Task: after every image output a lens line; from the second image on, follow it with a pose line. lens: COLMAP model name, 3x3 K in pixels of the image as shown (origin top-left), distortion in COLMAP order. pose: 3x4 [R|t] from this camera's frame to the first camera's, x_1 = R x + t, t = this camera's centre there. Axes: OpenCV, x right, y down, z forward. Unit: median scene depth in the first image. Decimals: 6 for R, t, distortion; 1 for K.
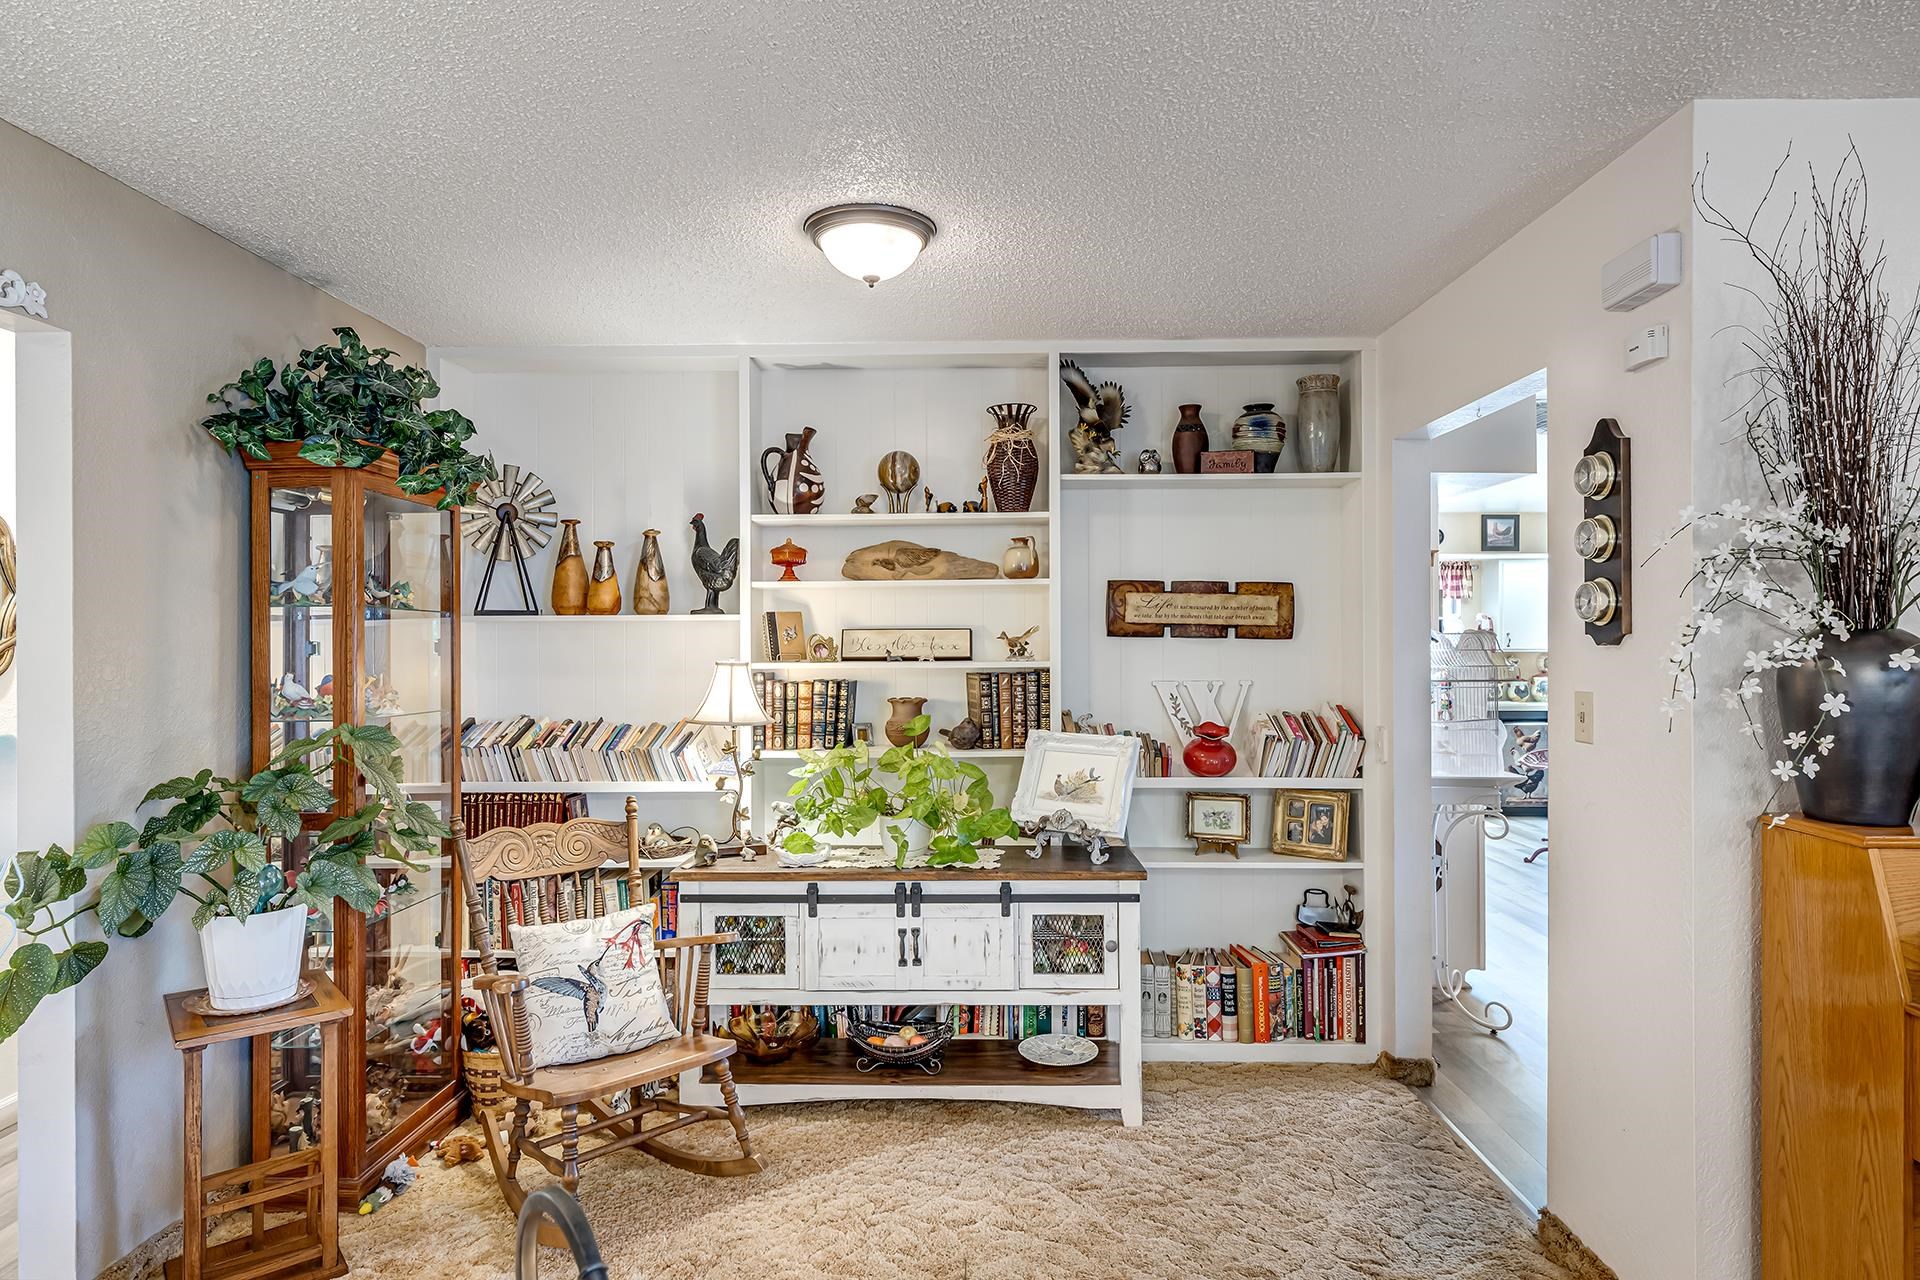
lens RADIAL K [[1099.5, 0, 960.6], [0, 1099.5, 635.4], [0, 0, 1]] dist [0.005106, 0.001223]
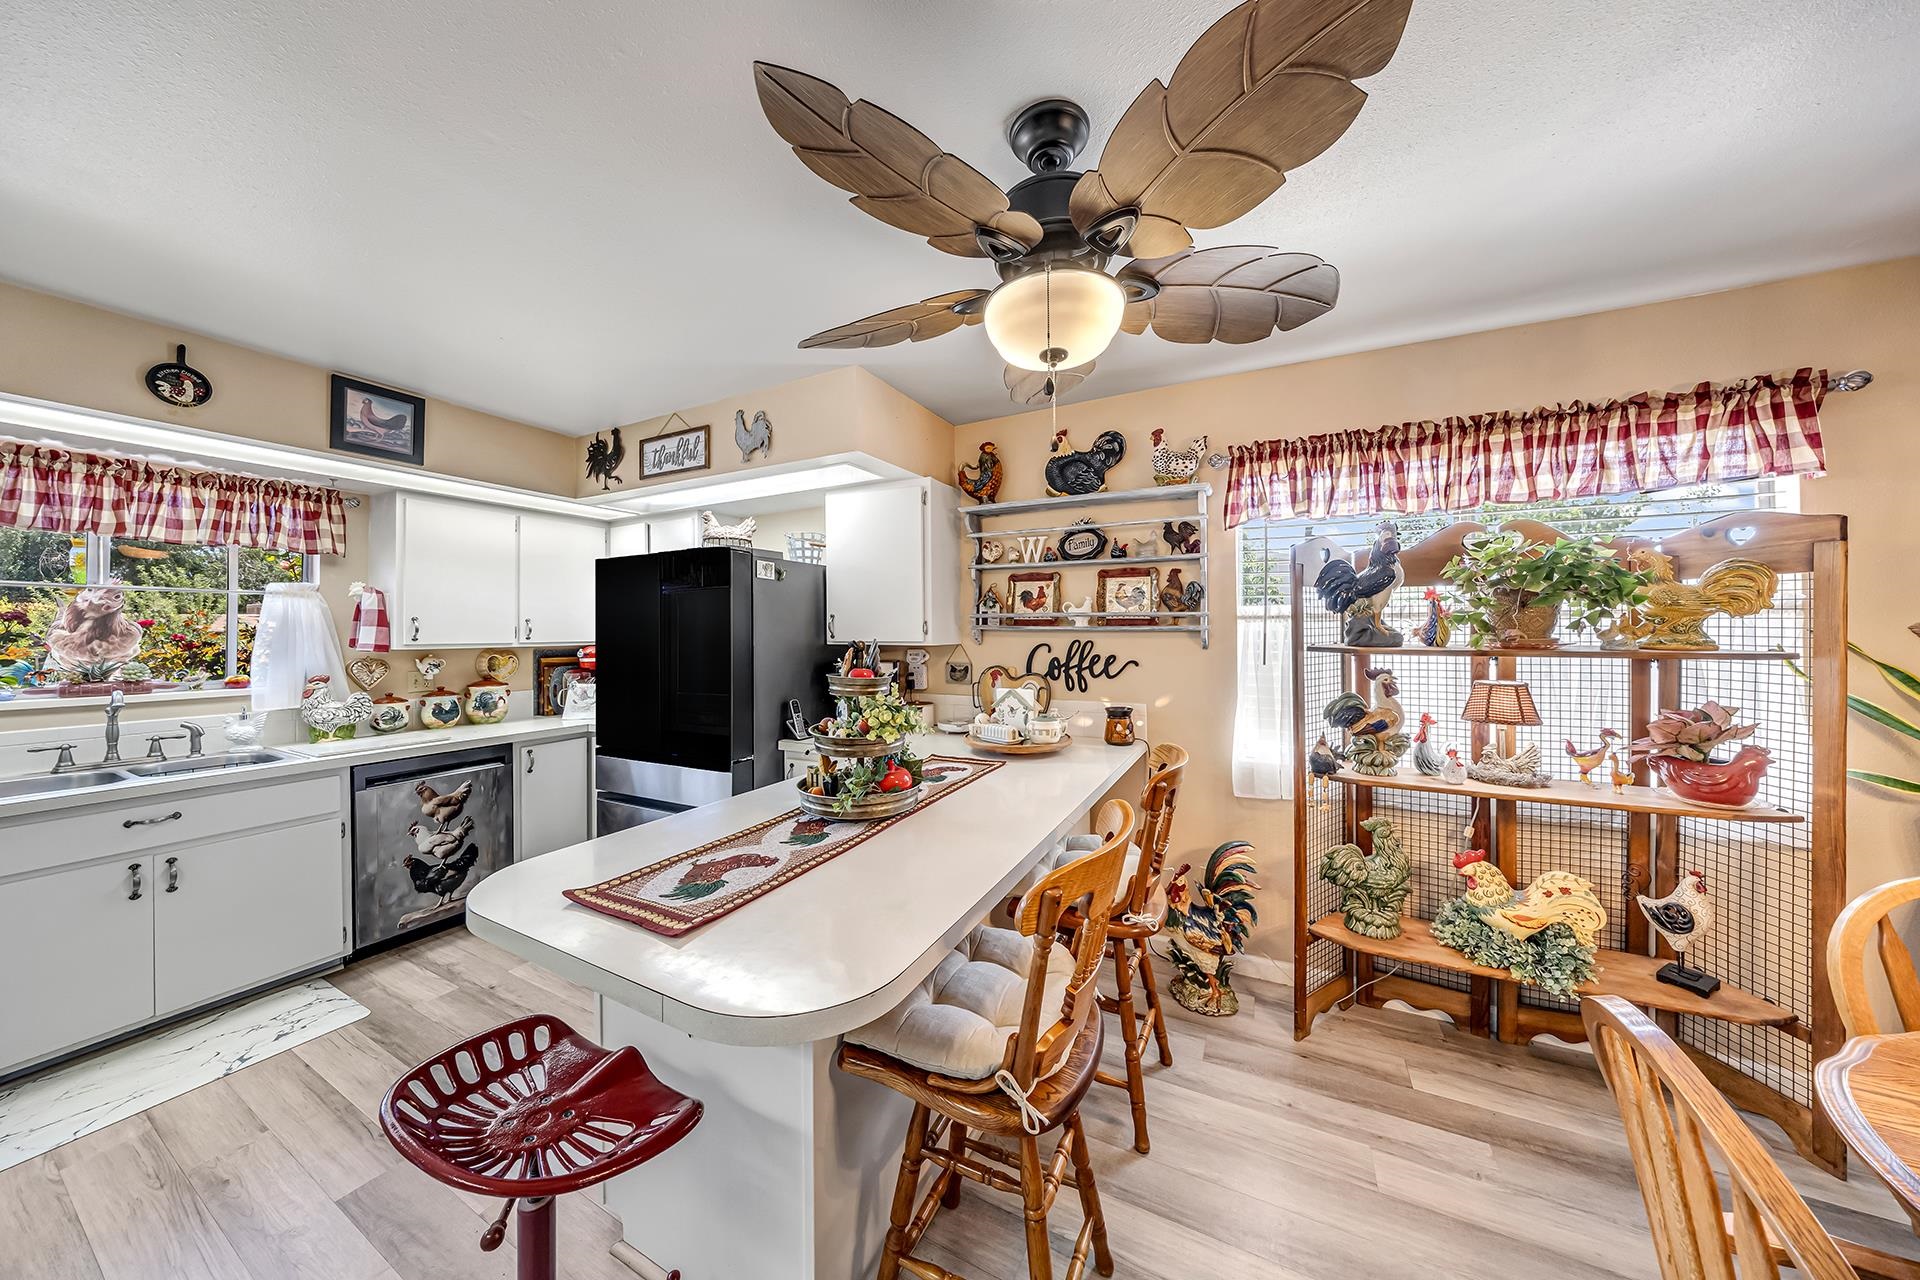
lens RADIAL K [[606.1, 0, 961.5], [0, 606.1, 632.1], [0, 0, 1]] dist [0.000489, 0.000016]
pose [[0.456825, 0.000232, 0.889556, 0.331734], [-0.000879, 1.000000, 0.000191, 0.005279], [-0.889556, -0.000869, 0.456825, 0.573134]]
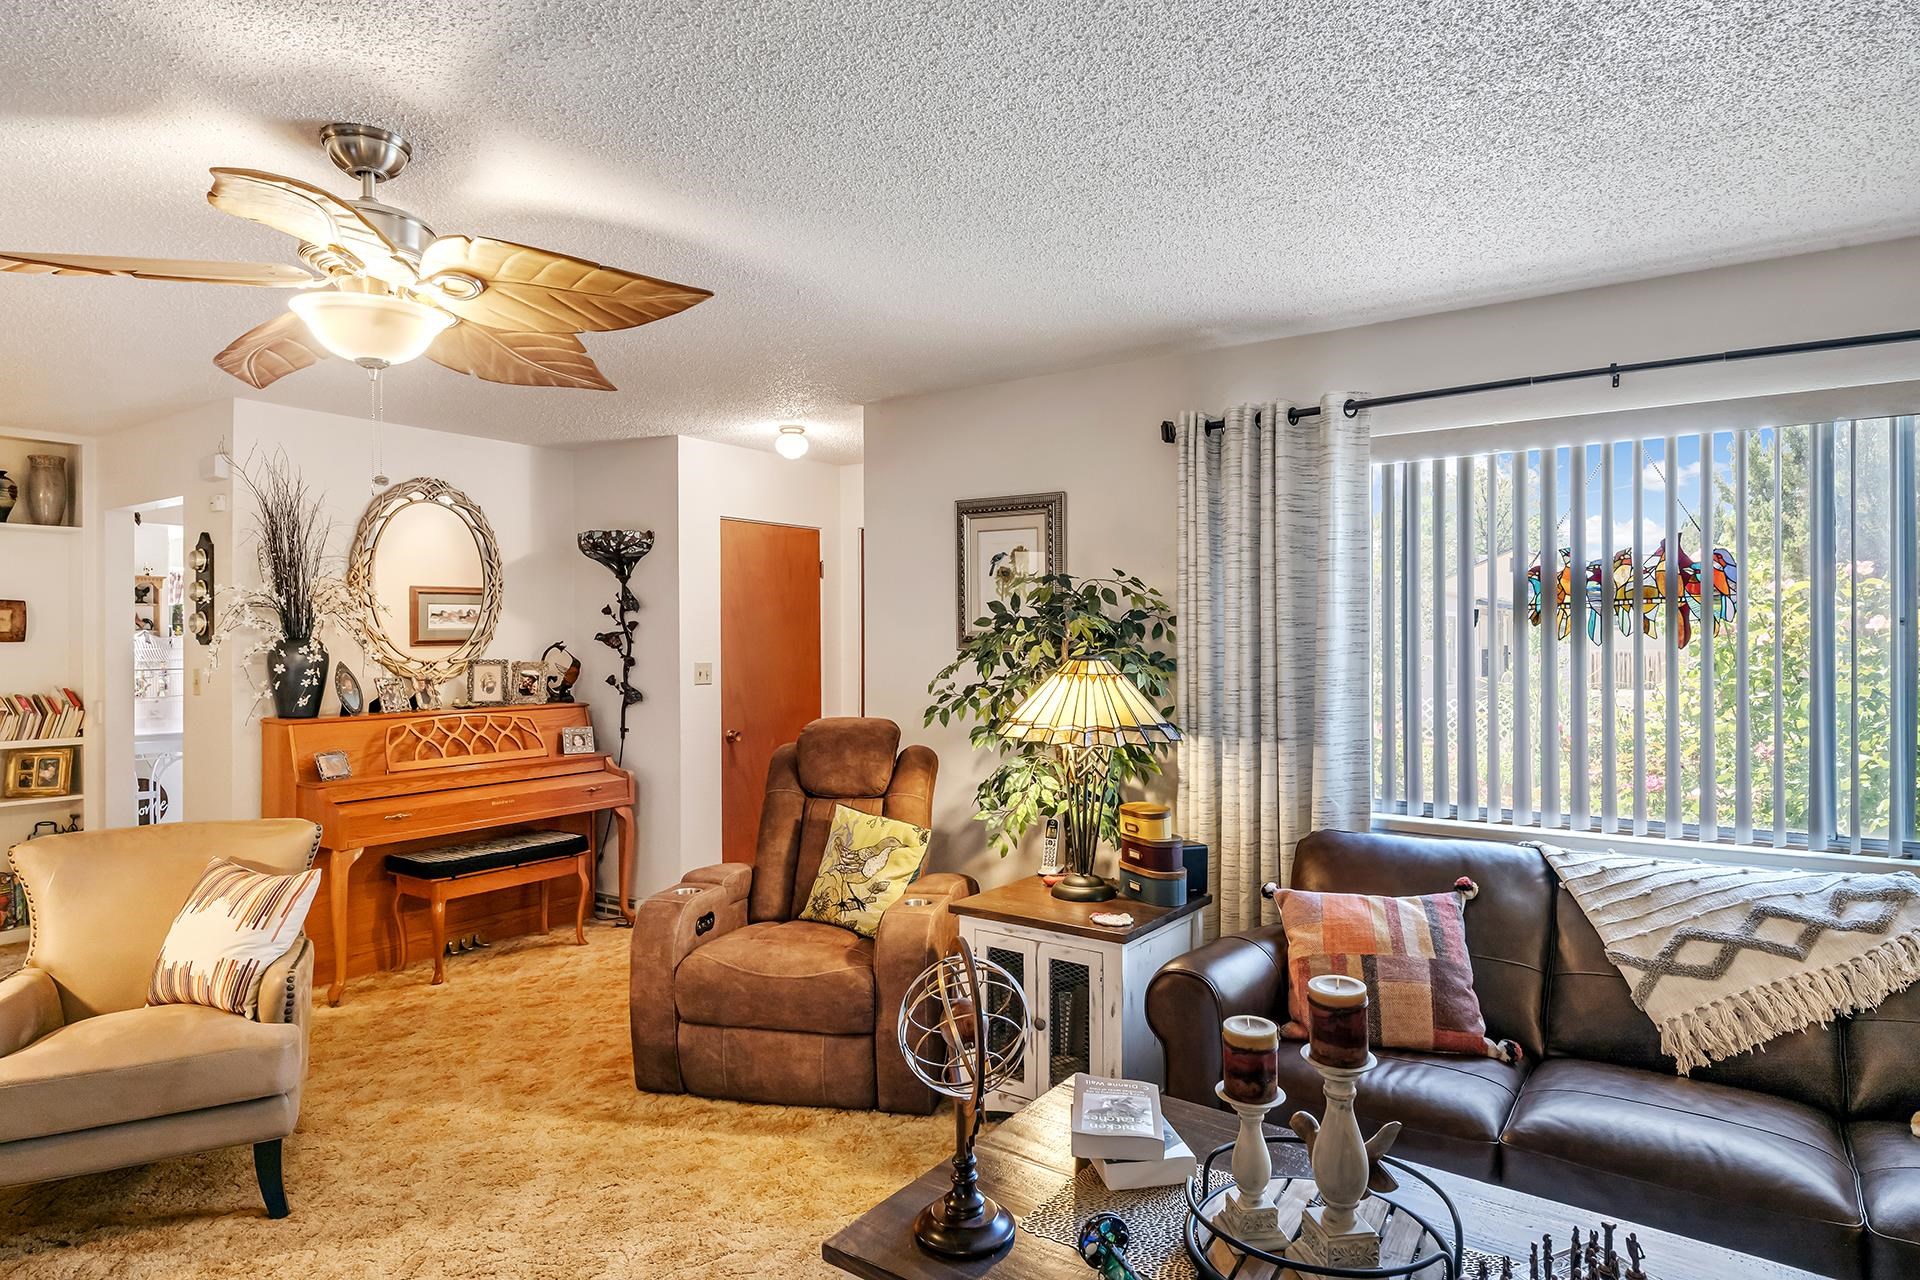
lens RADIAL K [[1099.5, 0, 960.3], [0, 1099.5, 638.2], [0, 0, 1]] dist [0.005106, 0.001223]
pose [[0.574652, 0.001870, 0.818396, -0.219871], [-0.002156, 0.999997, -0.000772, -0.003954], [-0.818395, -0.001321, 0.574654, -1.057411]]
